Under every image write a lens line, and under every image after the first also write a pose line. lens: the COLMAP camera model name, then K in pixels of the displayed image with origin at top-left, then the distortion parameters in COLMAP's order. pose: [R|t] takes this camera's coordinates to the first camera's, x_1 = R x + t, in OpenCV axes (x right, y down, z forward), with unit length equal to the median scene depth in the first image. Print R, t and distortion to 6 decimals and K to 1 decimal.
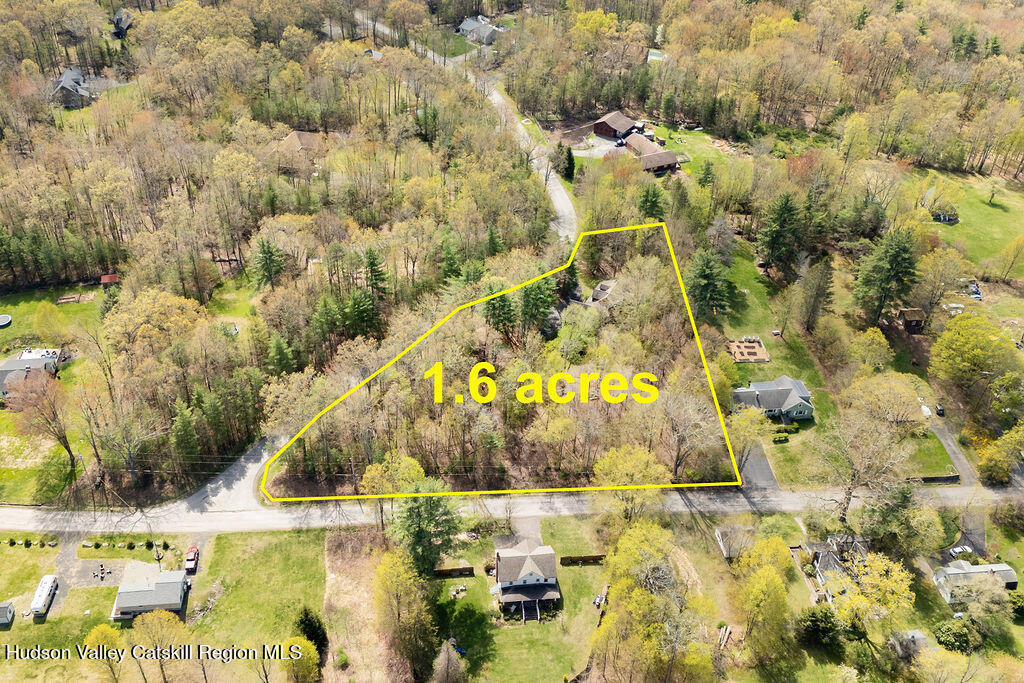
lens RADIAL K [[915.5, 0, 445.8], [0, 915.5, 340.9], [0, 0, 1]] dist [0.083678, -0.072118]
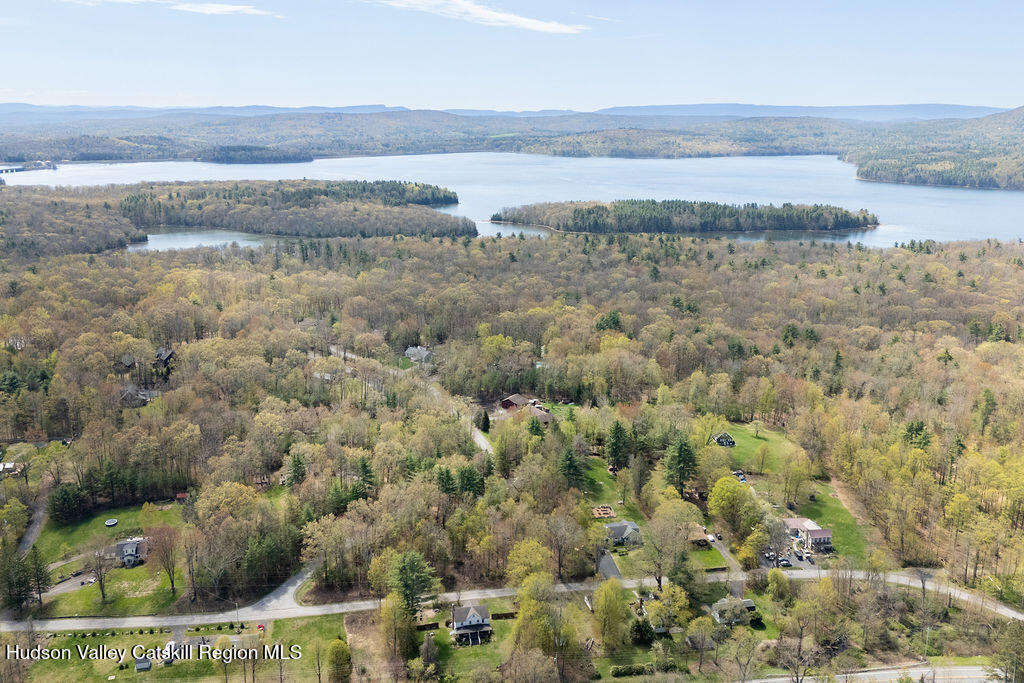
lens RADIAL K [[915.5, 0, 445.8], [0, 915.5, 340.9], [0, 0, 1]] dist [0.083678, -0.072118]
pose [[0.996677, -0.025278, 0.077432, -0.061350], [0.052929, 0.923559, -0.379785, 0.354322], [-0.061912, 0.382621, 0.921829, -0.599541]]
